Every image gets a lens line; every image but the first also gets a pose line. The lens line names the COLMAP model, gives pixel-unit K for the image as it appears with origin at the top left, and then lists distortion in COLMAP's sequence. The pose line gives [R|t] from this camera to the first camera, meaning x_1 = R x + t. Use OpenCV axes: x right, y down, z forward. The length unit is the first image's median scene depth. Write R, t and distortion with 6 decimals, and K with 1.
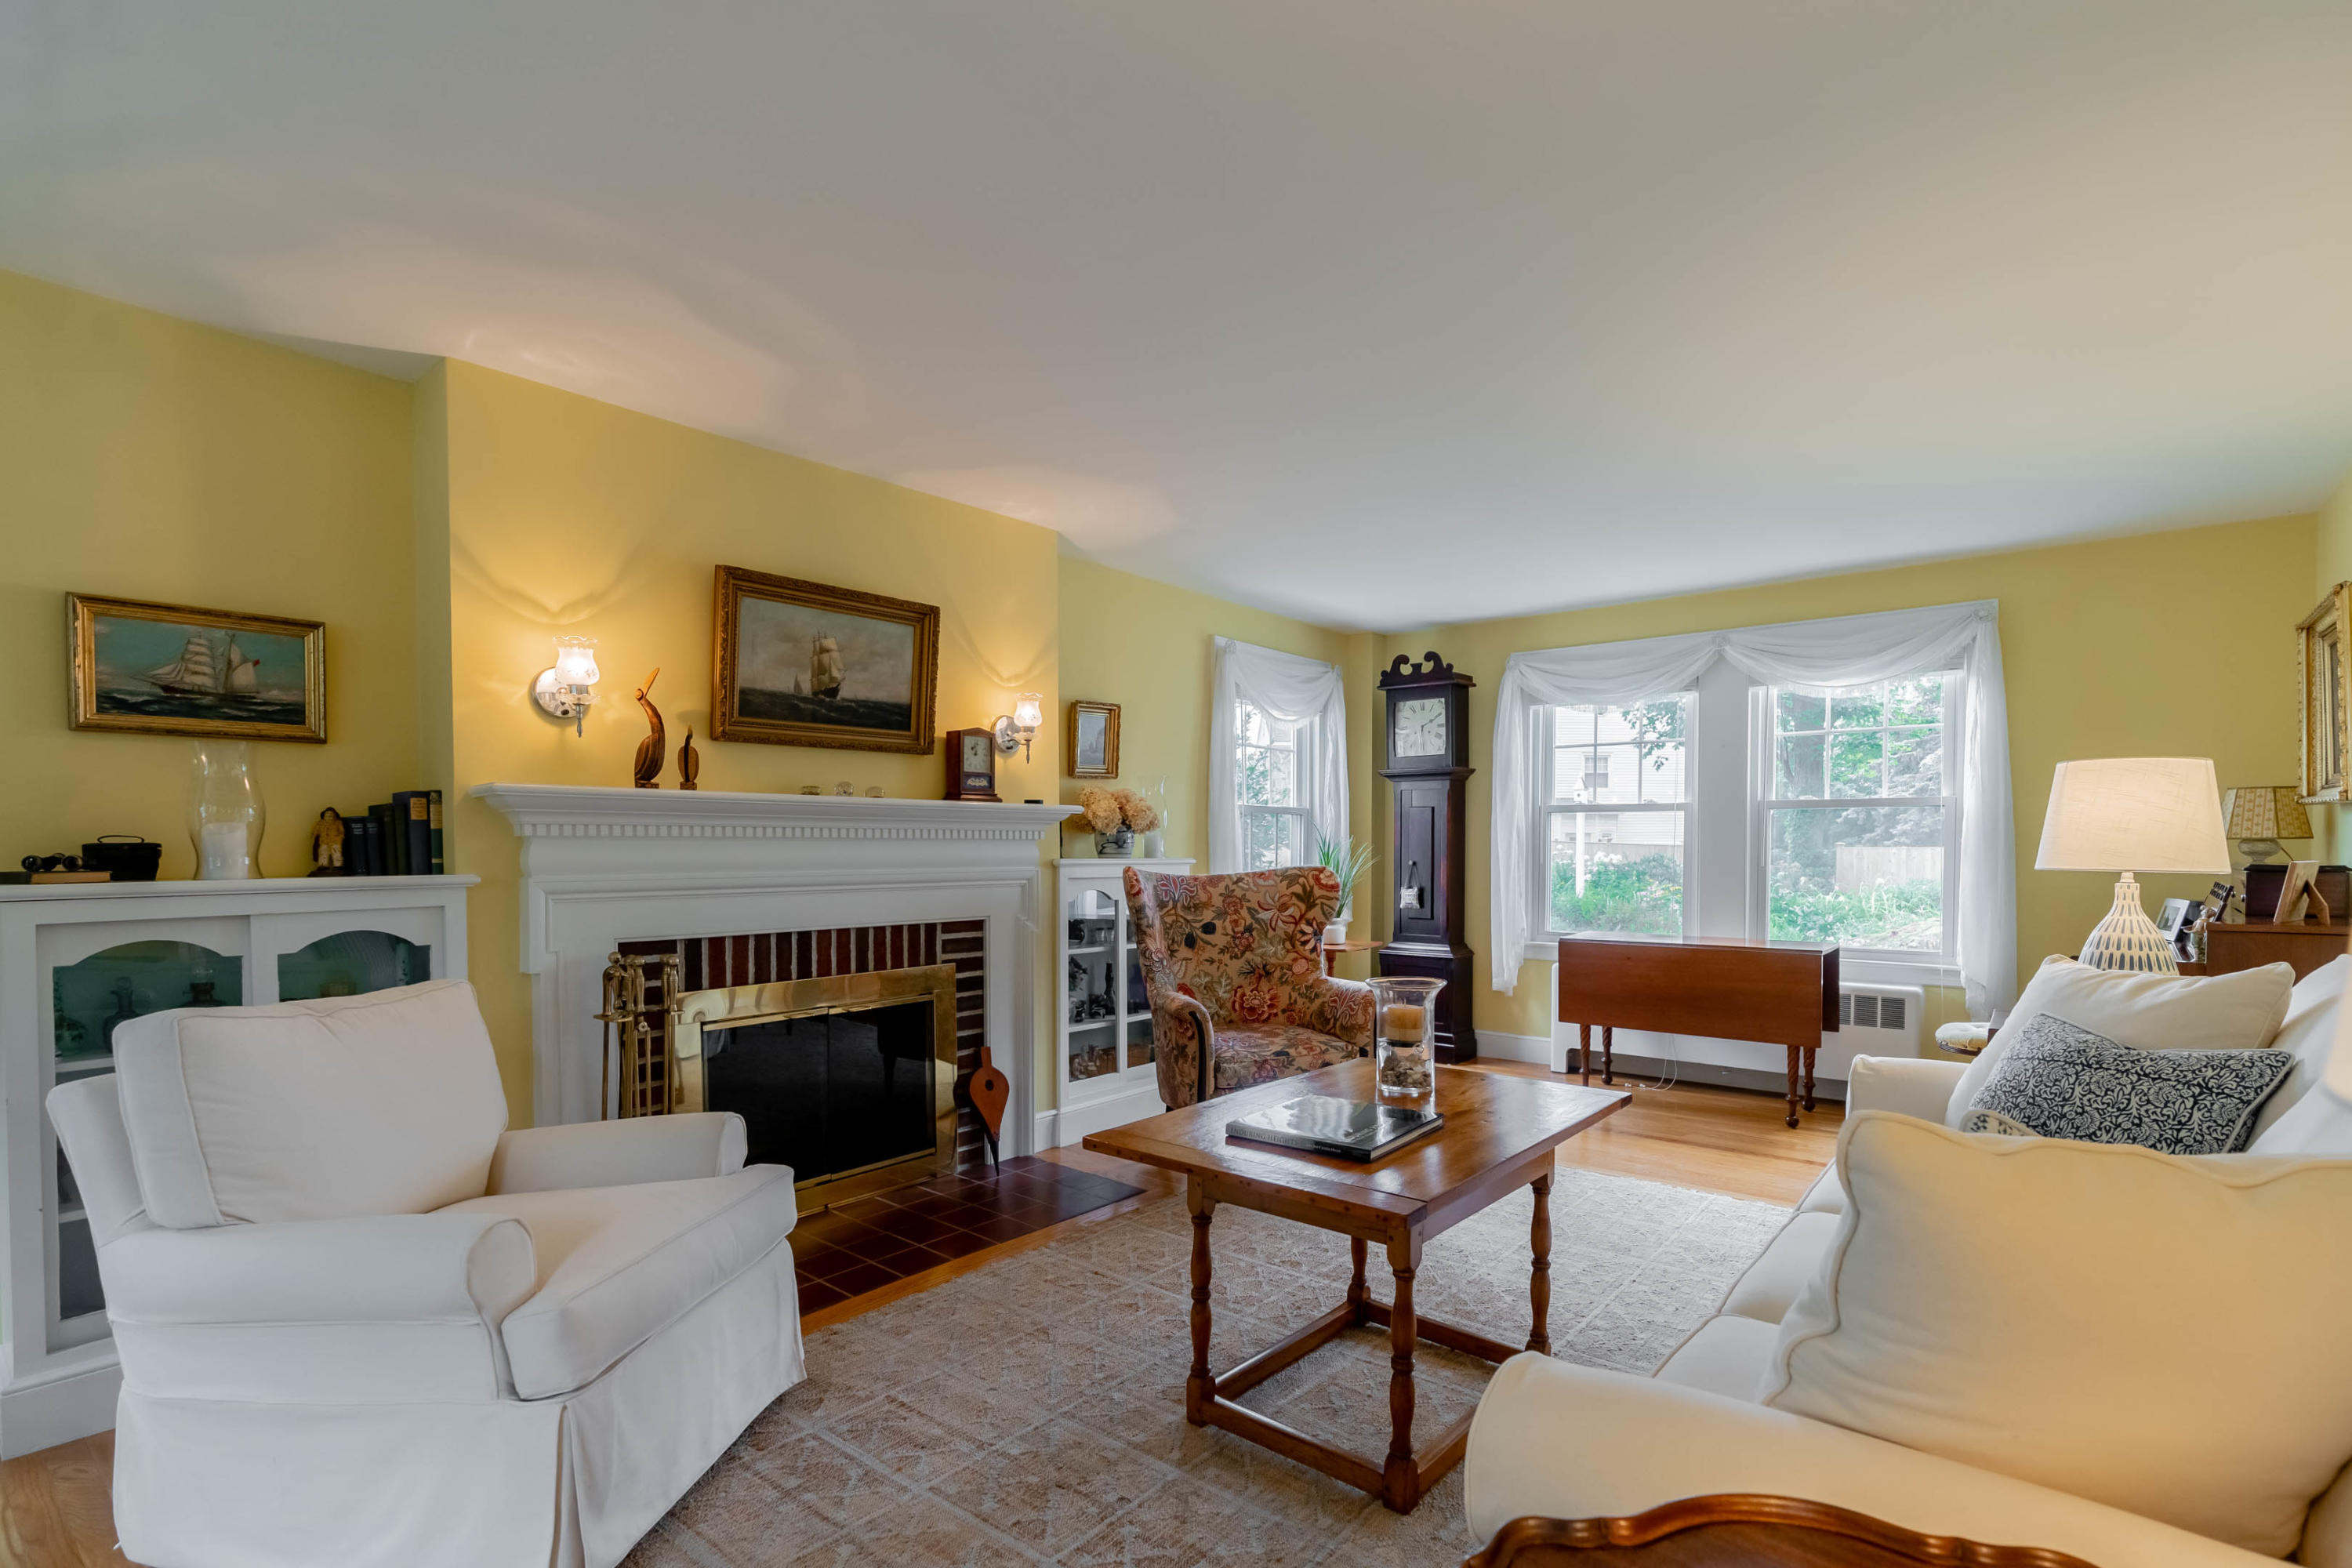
lens RADIAL K [[1115.8, 0, 1177.5], [0, 1115.8, 850.5], [0, 0, 1]] dist [-0.003303, 0.000134]
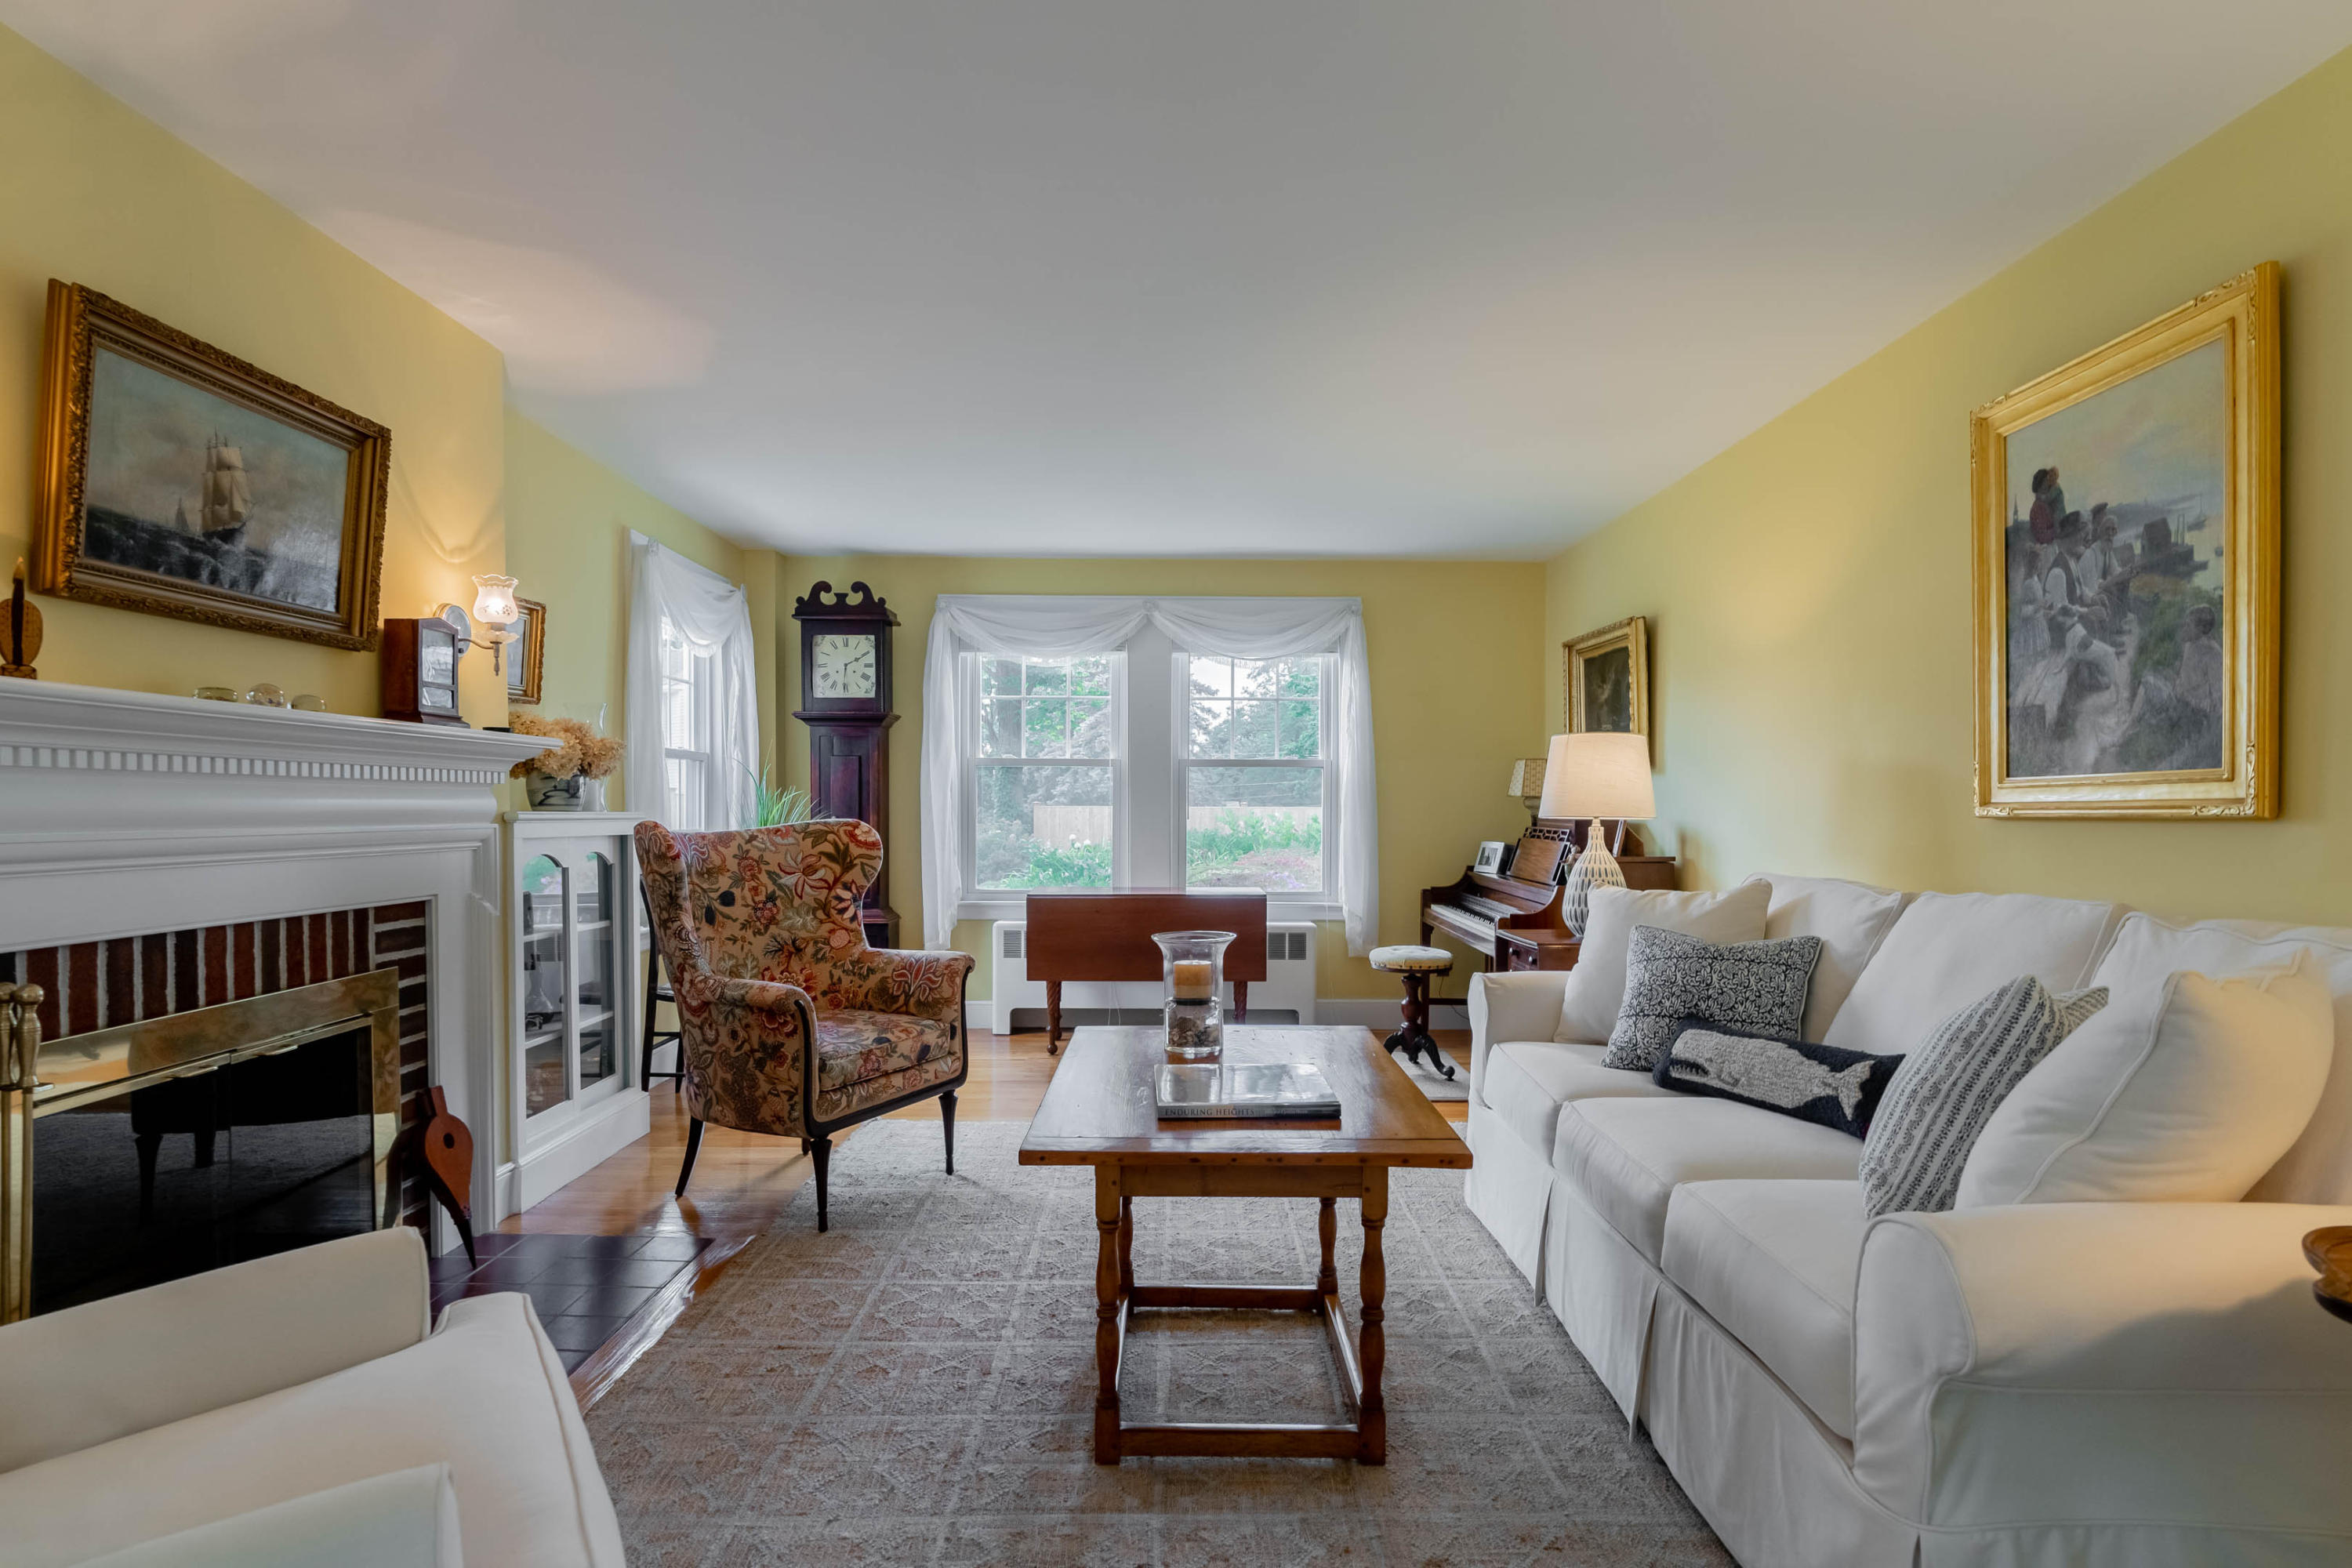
lens RADIAL K [[1208.6, 0, 1174.1], [0, 1208.6, 815.5], [0, 0, 1]] dist [0.001245, 0.000940]
pose [[0.765980, -0.001143, 0.642863, -0.284224], [-0.002010, 0.999989, 0.004172, 0.005932], [-0.642861, -0.004487, 0.765969, 0.134148]]
